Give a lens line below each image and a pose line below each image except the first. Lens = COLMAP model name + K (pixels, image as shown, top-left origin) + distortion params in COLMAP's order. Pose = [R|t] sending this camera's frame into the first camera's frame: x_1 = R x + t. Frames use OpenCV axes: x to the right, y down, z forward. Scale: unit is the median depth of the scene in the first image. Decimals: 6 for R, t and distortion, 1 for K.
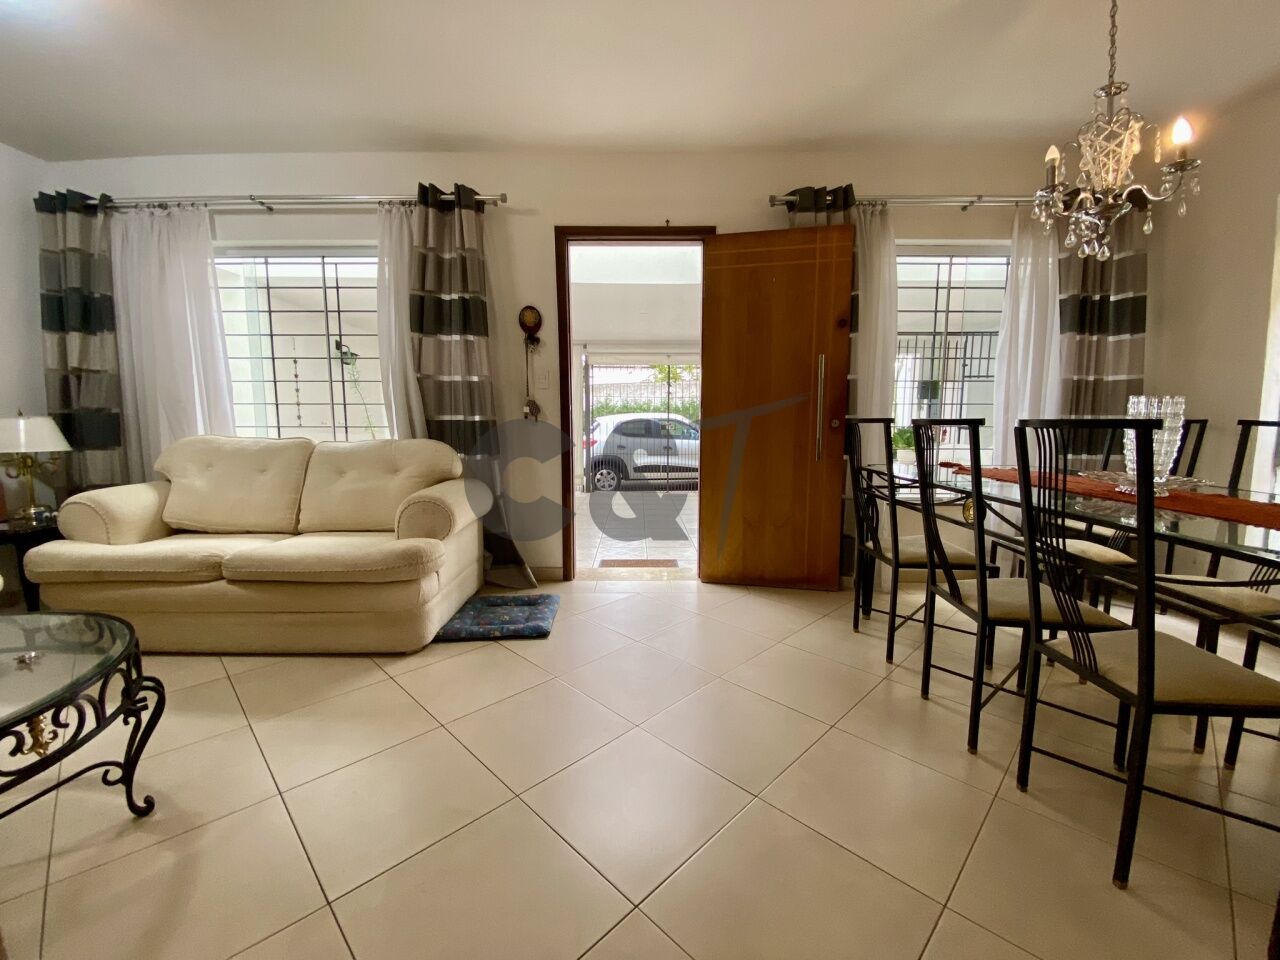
lens RADIAL K [[523.7, 0, 634.2], [0, 523.7, 471.3], [0, 0, 1]] dist [-0.004861, -0.003819]
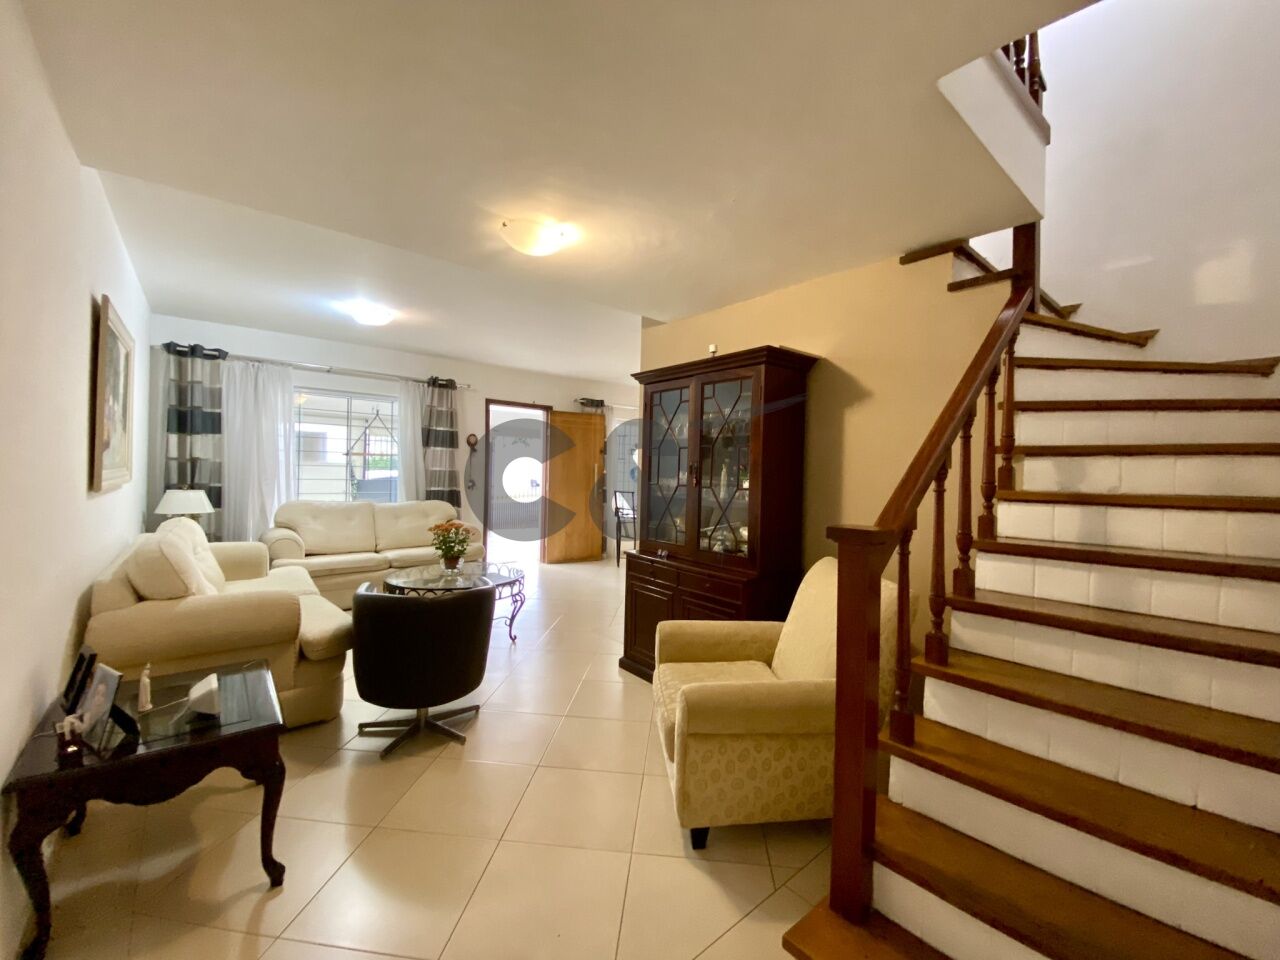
lens RADIAL K [[523.7, 0, 636.9], [0, 523.7, 473.0], [0, 0, 1]] dist [-0.004861, -0.003819]
pose [[0.764061, 0.012176, 0.645029, -1.073981], [0.047949, 0.995985, -0.075599, 0.022388], [-0.643359, 0.088691, 0.760410, -1.006245]]
